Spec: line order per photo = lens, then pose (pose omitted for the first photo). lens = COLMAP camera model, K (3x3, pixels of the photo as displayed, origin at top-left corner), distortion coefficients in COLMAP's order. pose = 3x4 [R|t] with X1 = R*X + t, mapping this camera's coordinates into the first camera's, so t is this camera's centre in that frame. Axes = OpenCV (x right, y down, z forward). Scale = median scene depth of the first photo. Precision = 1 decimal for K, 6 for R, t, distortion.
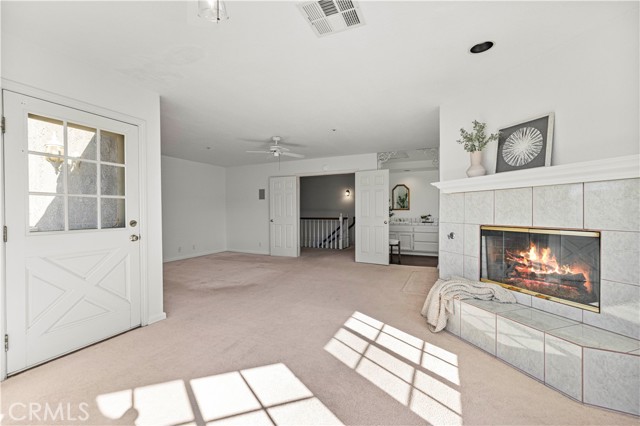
lens RADIAL K [[269.5, 0, 315.7], [0, 269.5, 212.6], [0, 0, 1]] dist [-0.001757, -0.000004]
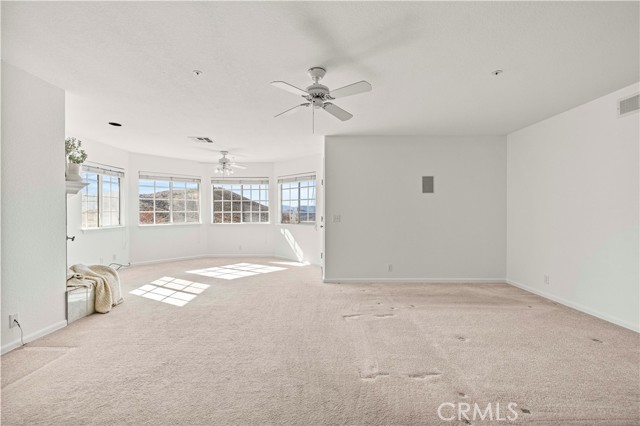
lens RADIAL K [[269.5, 0, 319.5], [0, 269.5, 215.4], [0, 0, 1]] dist [-0.001757, -0.000004]
pose [[-0.891765, 0.014149, -0.452278, 0.172397], [0.000227, 0.999525, 0.030823, -0.039309], [0.452499, 0.027384, -0.891344, 2.663063]]
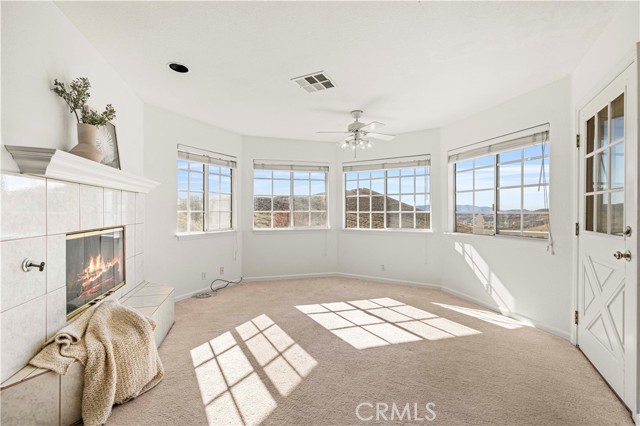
lens RADIAL K [[269.5, 0, 316.8], [0, 269.5, 212.1], [0, 0, 1]] dist [-0.001757, -0.000004]
pose [[-0.997875, 0.007458, 0.064736, -0.028063], [0.008501, 0.999838, 0.015859, -0.021716], [-0.064607, 0.016375, -0.997776, 1.651872]]
